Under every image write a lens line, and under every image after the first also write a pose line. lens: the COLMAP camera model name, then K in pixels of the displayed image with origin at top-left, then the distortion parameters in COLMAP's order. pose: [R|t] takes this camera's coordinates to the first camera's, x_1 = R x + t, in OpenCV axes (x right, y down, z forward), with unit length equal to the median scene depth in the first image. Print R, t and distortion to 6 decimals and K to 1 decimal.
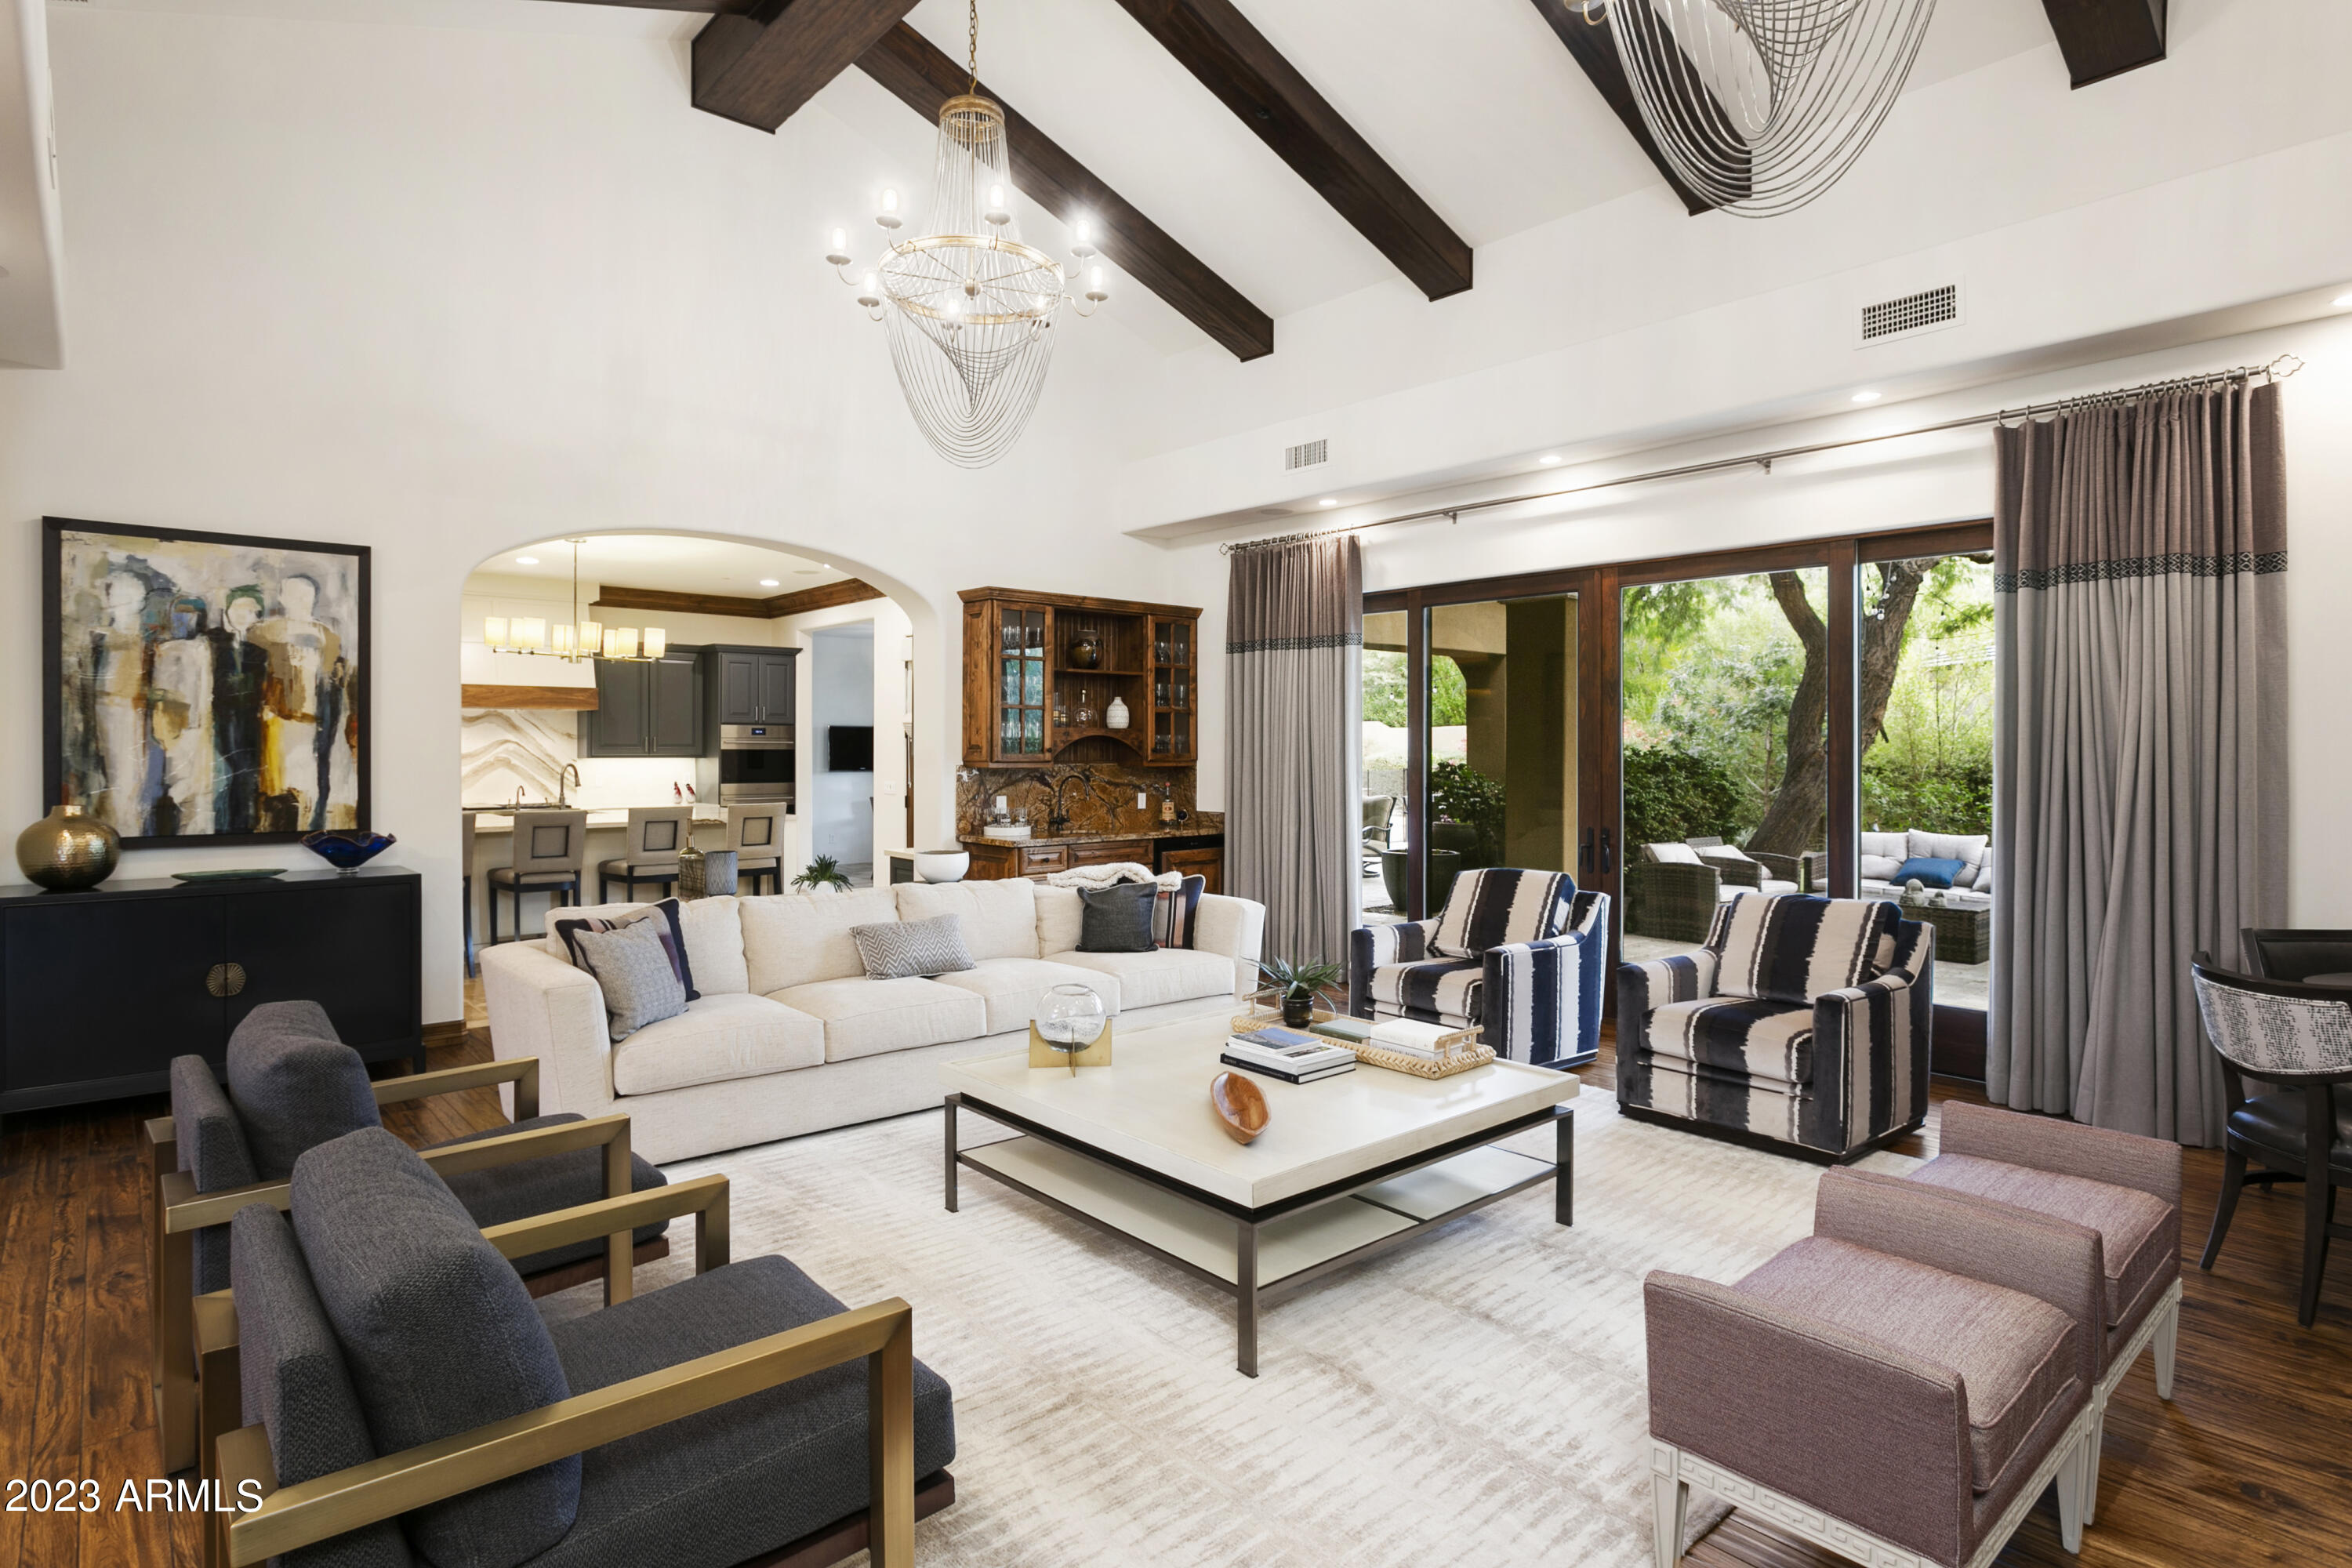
lens RADIAL K [[1248.5, 0, 1123.1], [0, 1248.5, 760.0], [0, 0, 1]] dist [0.003446, 0.002103]
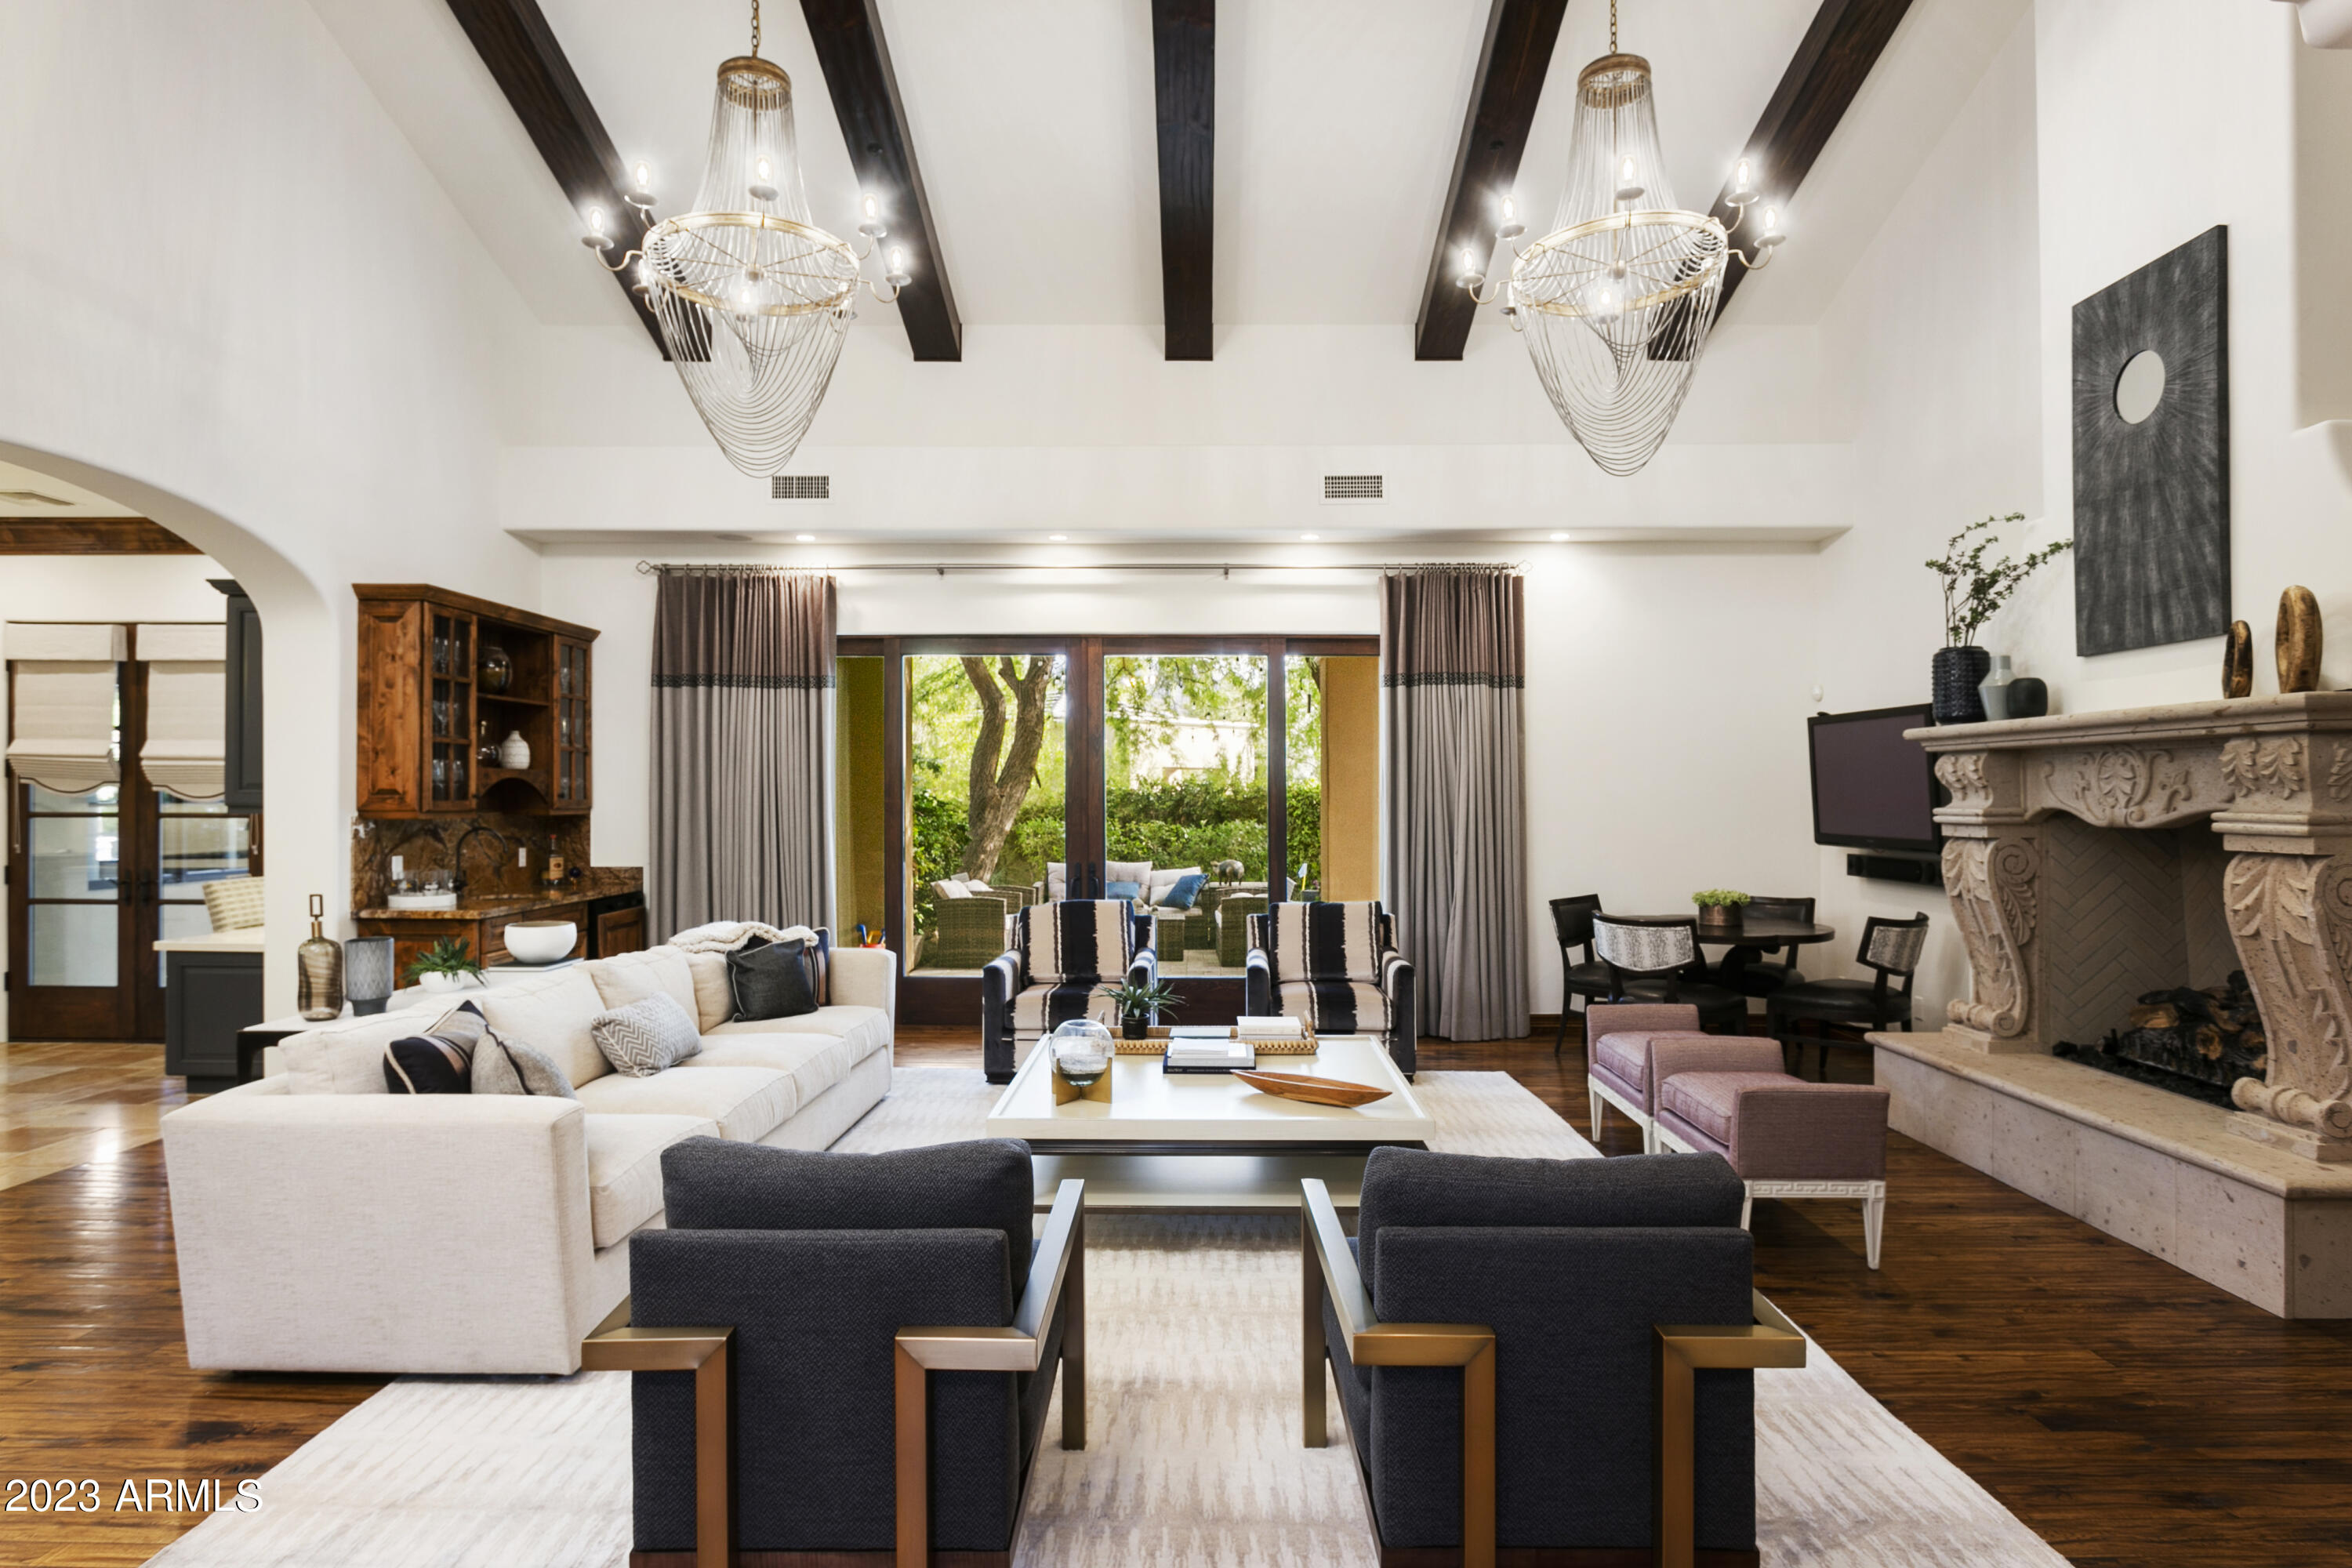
lens RADIAL K [[1377.1, 0, 1176.0], [0, 1377.1, 784.0], [0, 0, 1]] dist [-0.004678, -0.000450]
pose [[0.645077, 0.003792, 0.764108, -0.489535], [0.007191, 0.999913, -0.011034, -0.003072], [-0.764084, 0.012613, 0.644994, 0.105947]]
